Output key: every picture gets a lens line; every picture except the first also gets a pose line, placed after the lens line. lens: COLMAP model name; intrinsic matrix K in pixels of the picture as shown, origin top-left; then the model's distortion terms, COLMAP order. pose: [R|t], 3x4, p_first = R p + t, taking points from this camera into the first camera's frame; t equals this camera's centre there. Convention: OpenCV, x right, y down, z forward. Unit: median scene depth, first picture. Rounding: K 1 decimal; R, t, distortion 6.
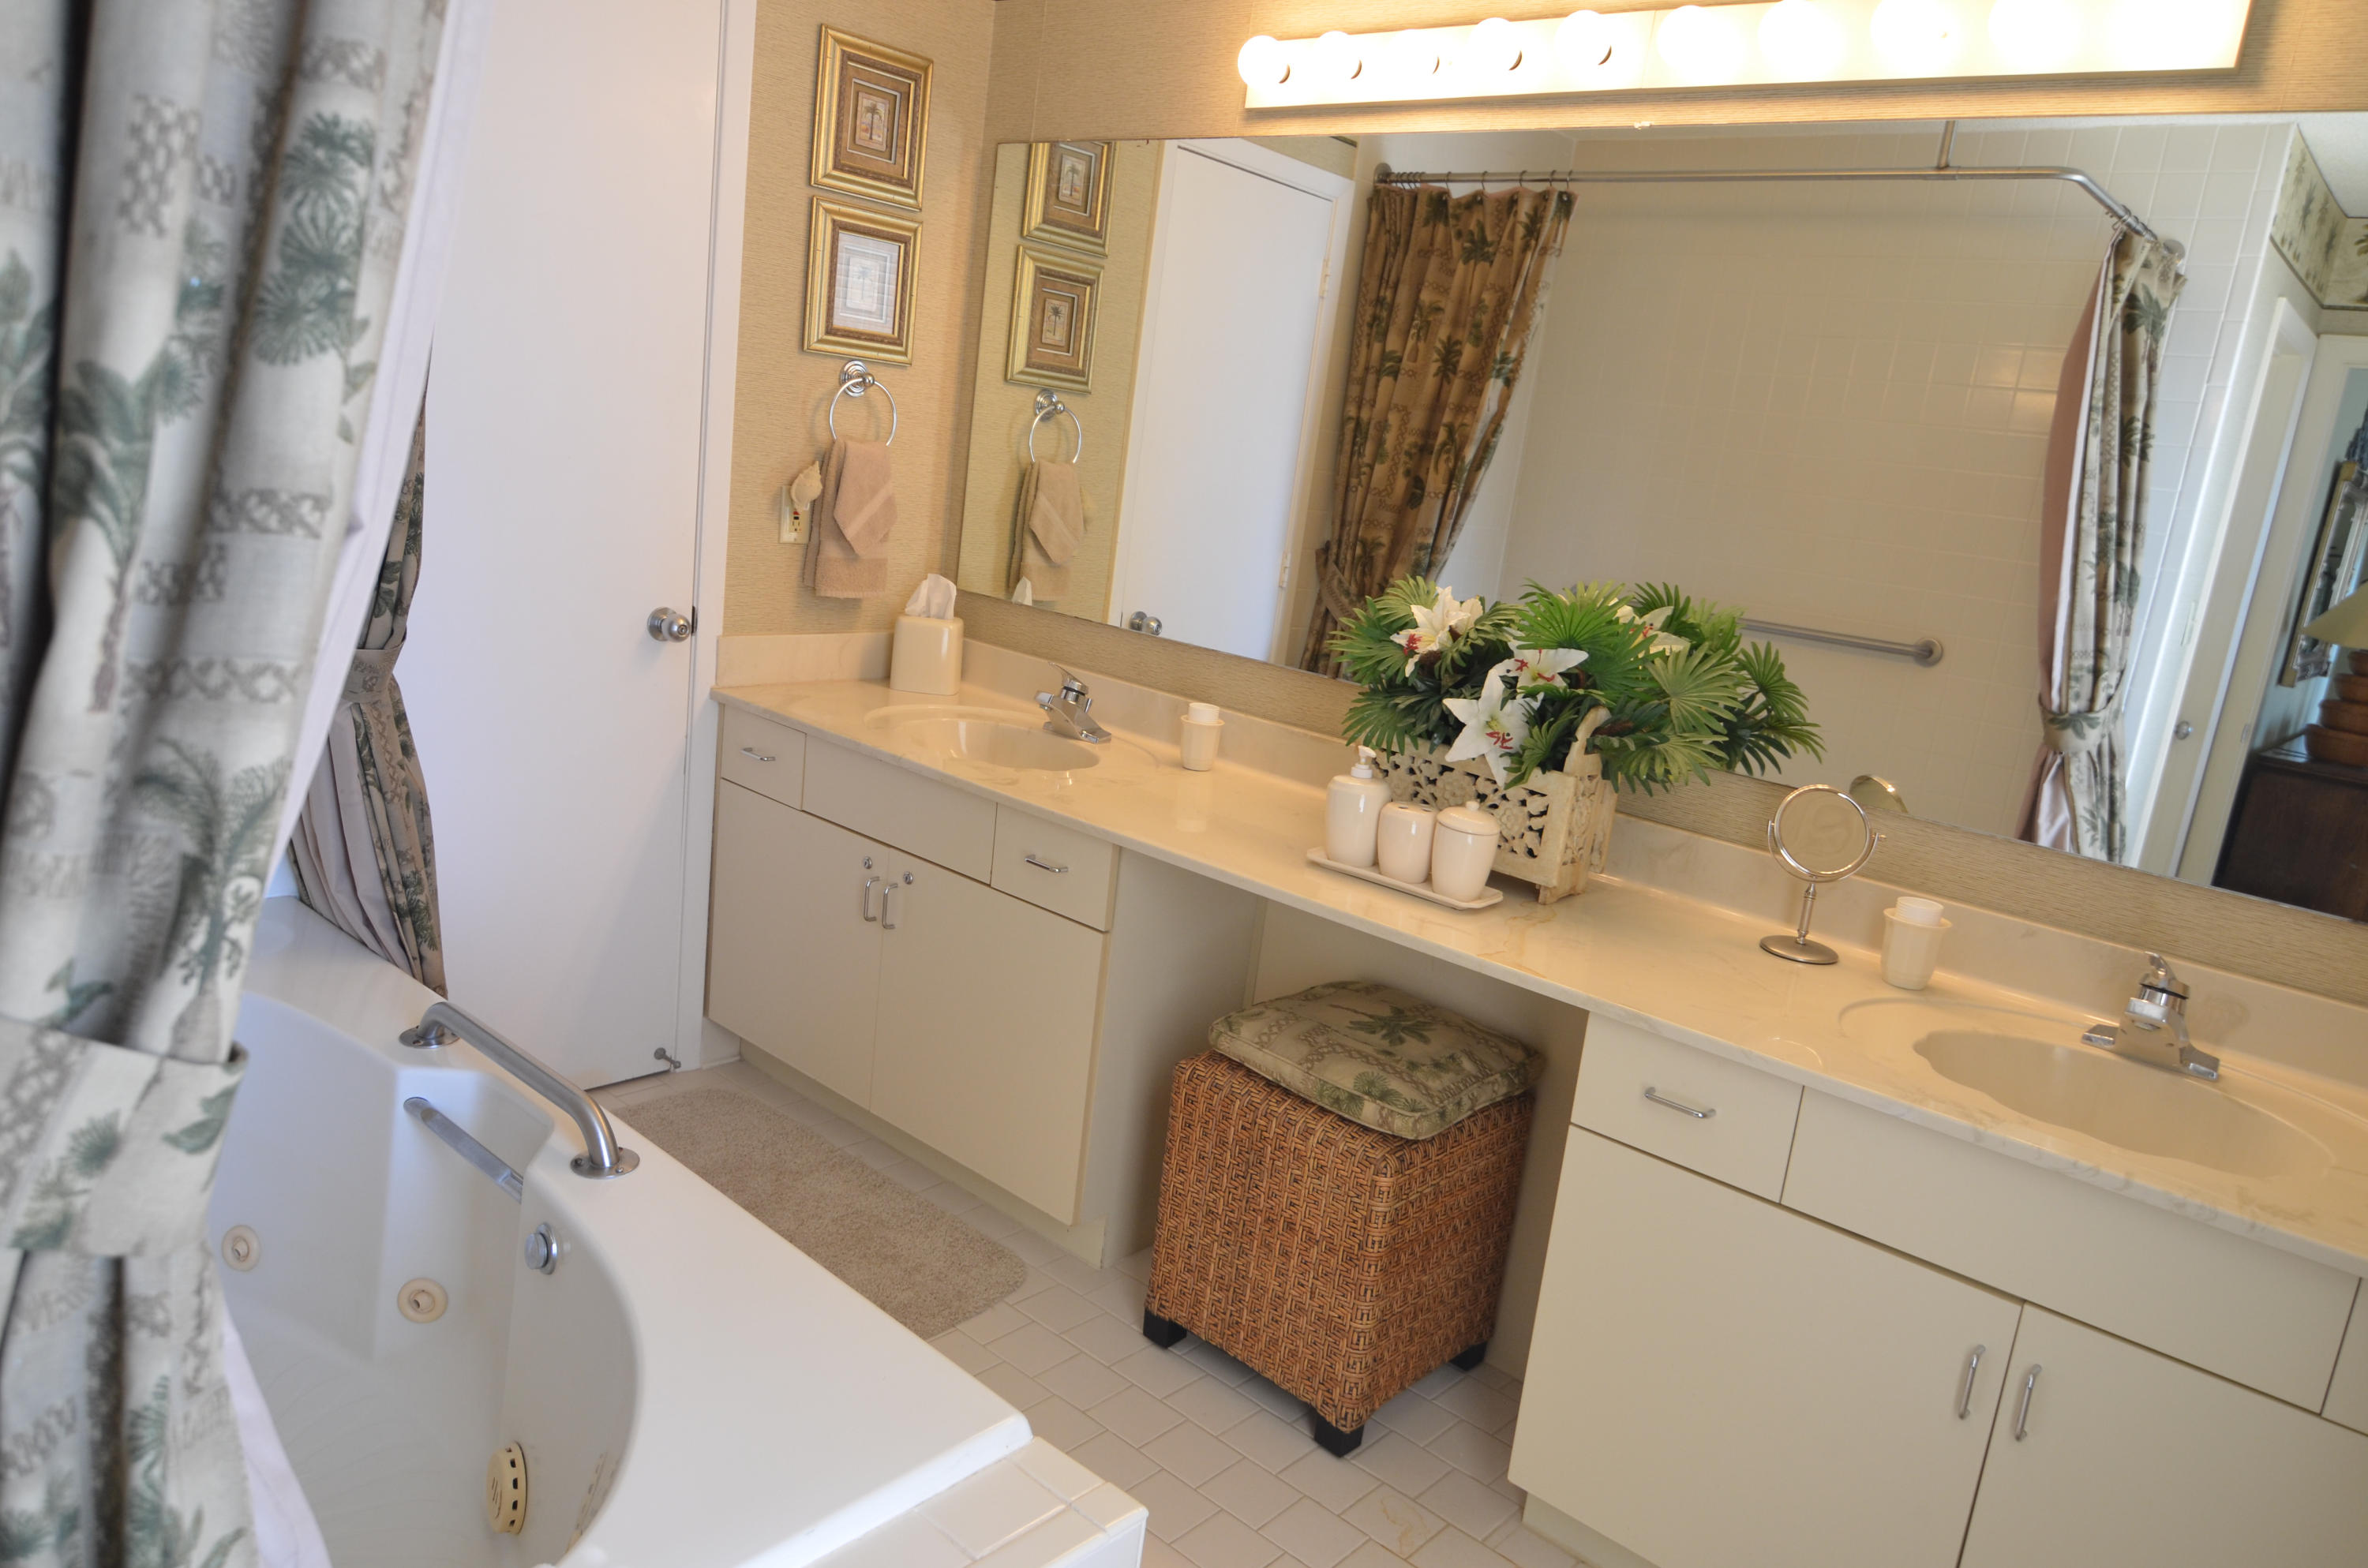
lens RADIAL K [[1617.4, 0, 1184.0], [0, 1617.4, 784.0], [0, 0, 1]] dist [0.001831, -0.000115]
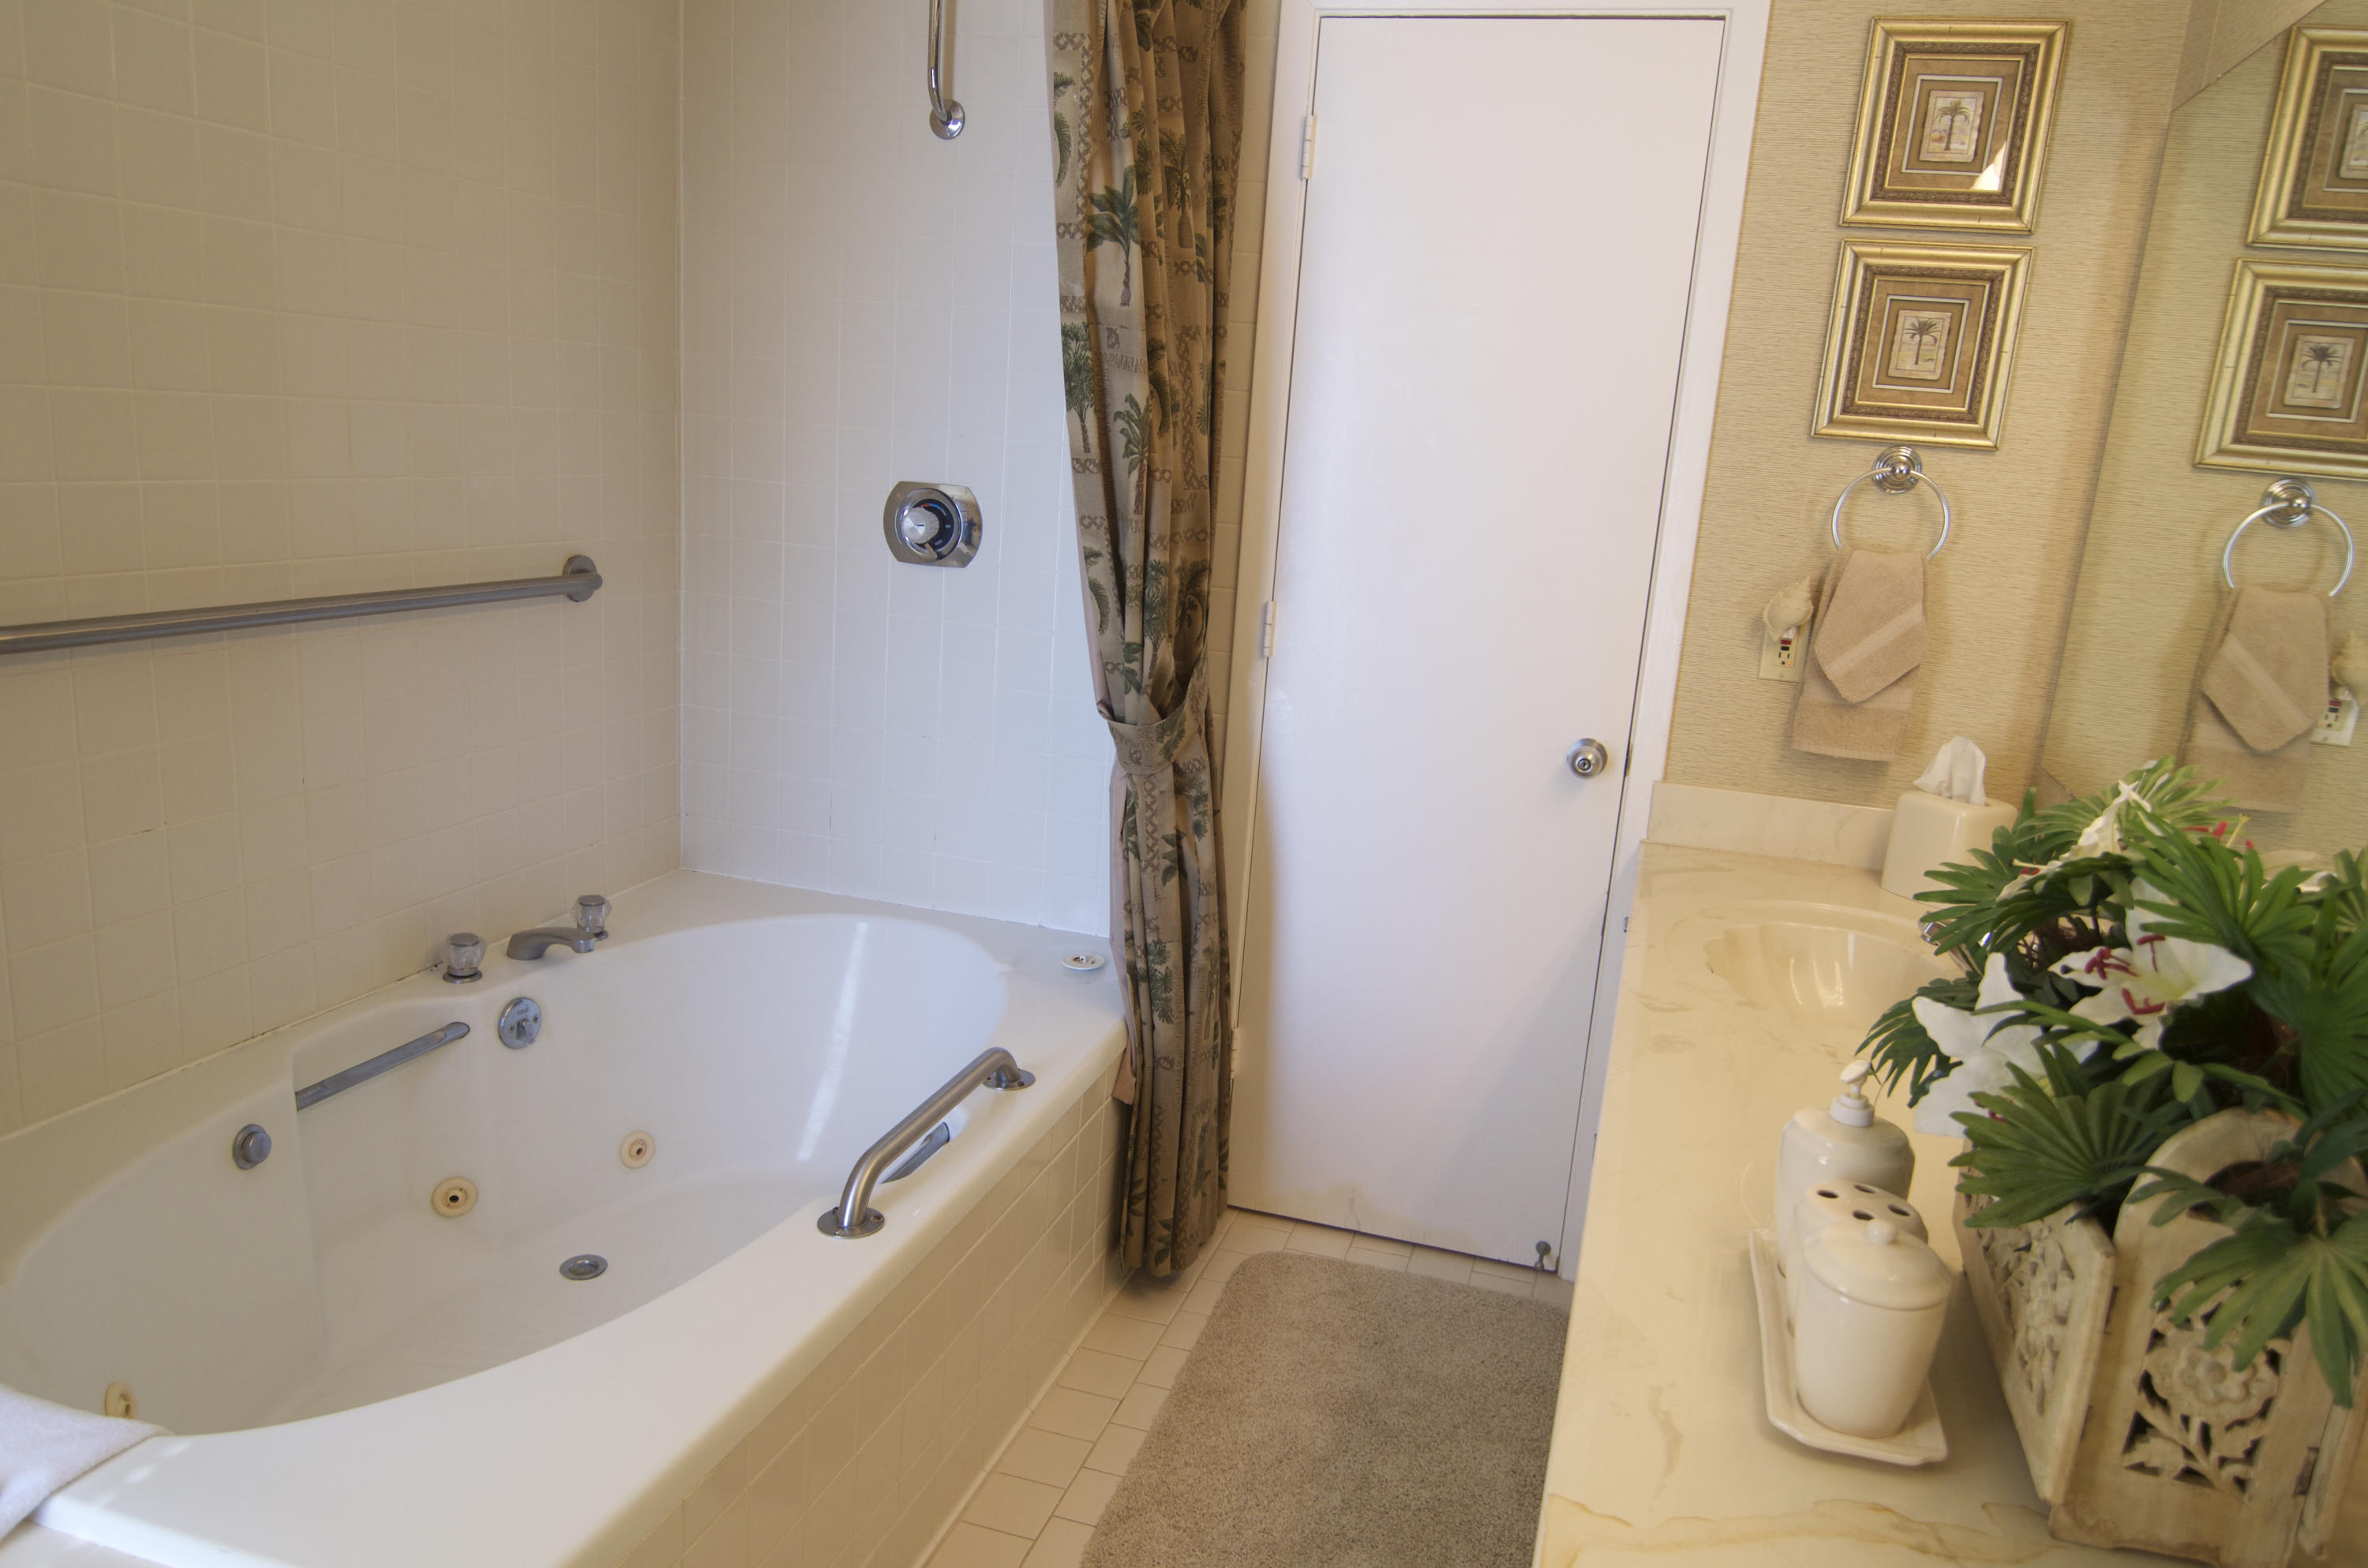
lens RADIAL K [[1564.8, 0, 1196.7], [0, 1564.8, 790.0], [0, 0, 1]] dist [-0.018324, 0.001477]
pose [[0.421630, 0.114400, -0.899523, 0.323540], [-0.214748, 0.976386, 0.023518, -0.053003], [0.880972, 0.183255, 0.436241, 0.424642]]
